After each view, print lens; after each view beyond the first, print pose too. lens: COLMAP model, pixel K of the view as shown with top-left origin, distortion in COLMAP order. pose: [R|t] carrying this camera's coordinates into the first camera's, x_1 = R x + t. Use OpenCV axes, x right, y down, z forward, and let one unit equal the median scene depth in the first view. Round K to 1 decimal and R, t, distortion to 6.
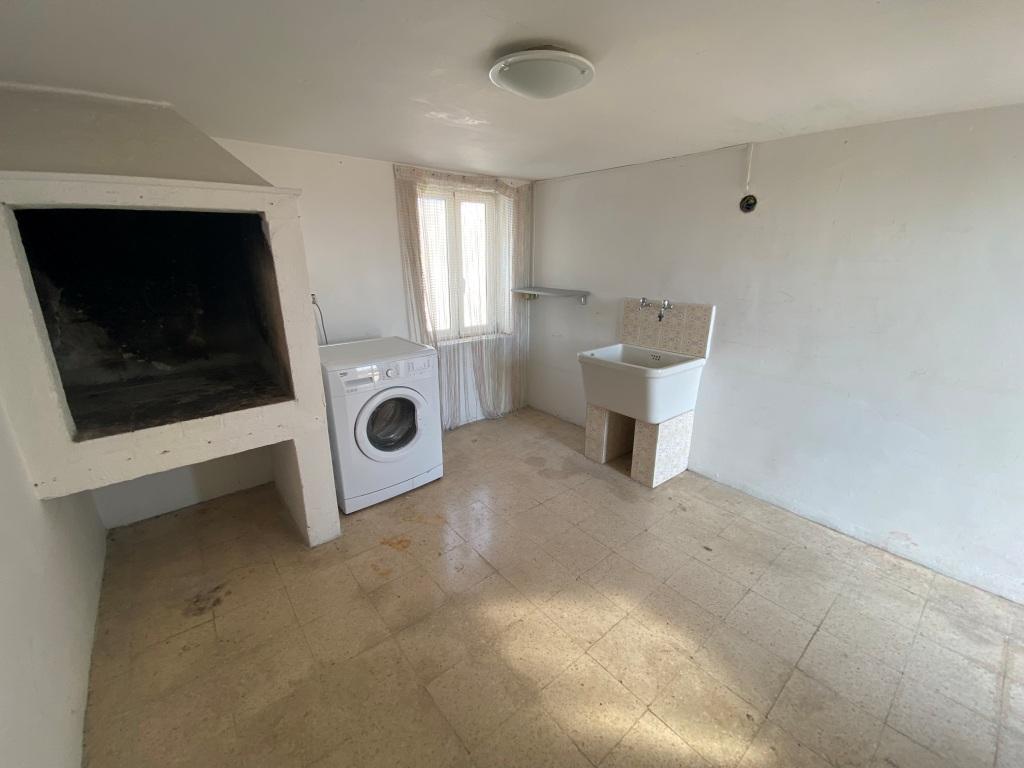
lens RADIAL K [[420.7, 0, 509.9], [0, 420.7, 383.2], [0, 0, 1]] dist [0.024100, -0.023320]
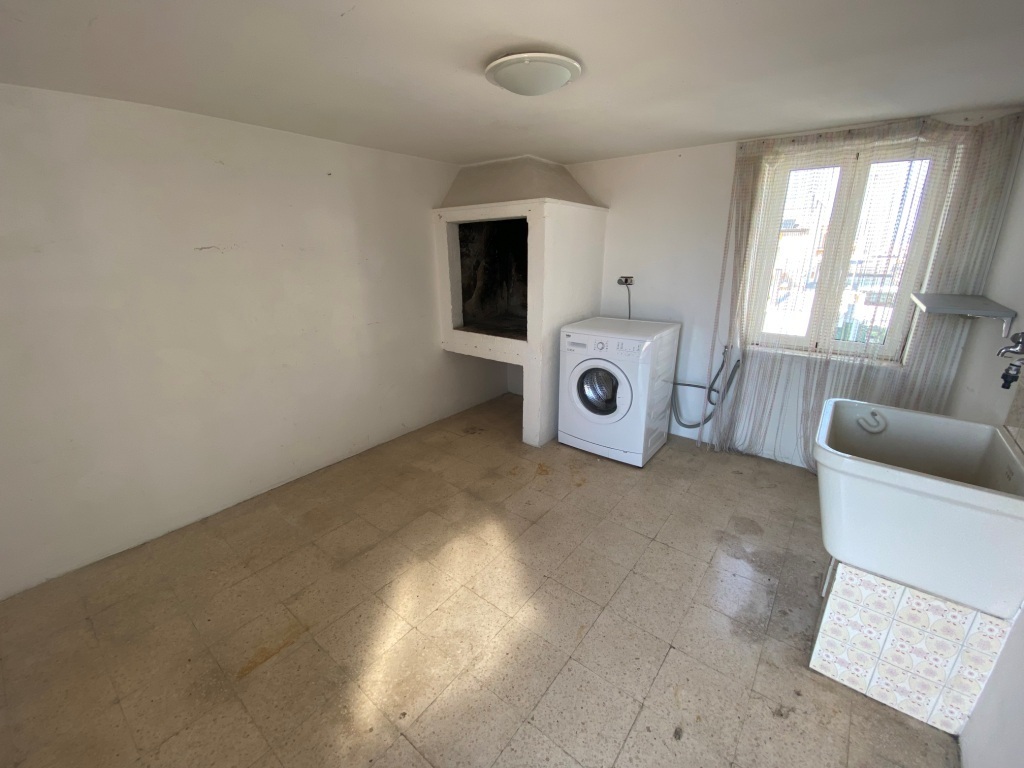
lens RADIAL K [[420.7, 0, 509.9], [0, 420.7, 383.2], [0, 0, 1]] dist [0.024100, -0.023320]
pose [[0.188872, 0.295881, -0.936366, 0.919846], [-0.277108, 0.930835, 0.238239, -0.158456], [0.942093, 0.214478, 0.257800, 0.575500]]
